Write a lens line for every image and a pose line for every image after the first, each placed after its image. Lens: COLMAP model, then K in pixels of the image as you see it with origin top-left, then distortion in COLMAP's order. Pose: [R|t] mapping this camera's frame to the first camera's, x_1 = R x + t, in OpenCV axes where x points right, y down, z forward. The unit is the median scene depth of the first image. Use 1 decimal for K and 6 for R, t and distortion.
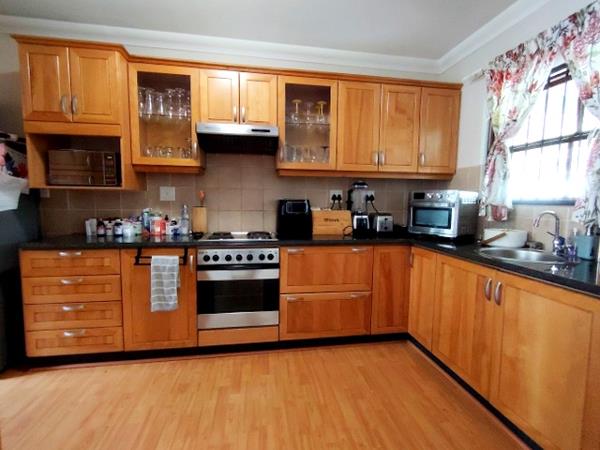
lens RADIAL K [[285.3, 0, 300.0], [0, 285.3, 225.0], [0, 0, 1]] dist [0.001482, -0.000591]
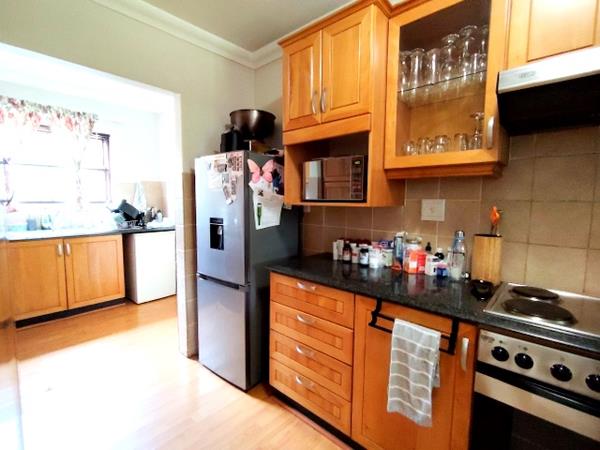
lens RADIAL K [[285.3, 0, 300.0], [0, 285.3, 225.0], [0, 0, 1]] dist [0.001482, -0.000591]
pose [[0.628276, 0.060669, -0.775622, -0.169072], [-0.071139, 0.997258, 0.020380, -0.076864], [0.774731, 0.042373, 0.630869, 0.405921]]
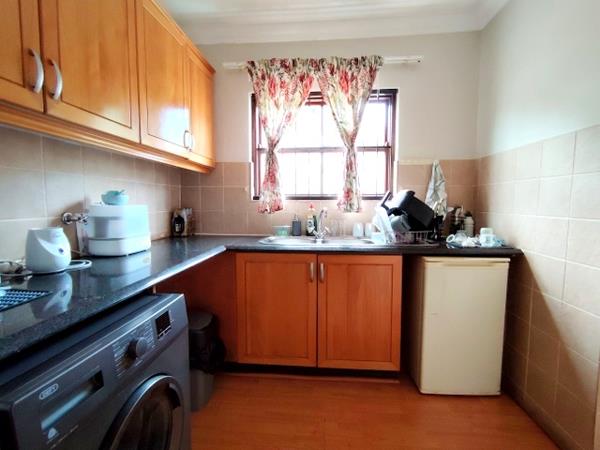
lens RADIAL K [[284.6, 0, 300.0], [0, 284.6, 225.0], [0, 0, 1]] dist [0.014465, 0.000094]
pose [[-0.239842, 0.061002, -0.968893, -0.587232], [-0.090155, 0.992311, 0.084794, -0.067742], [0.966617, 0.107688, -0.232498, 0.462419]]
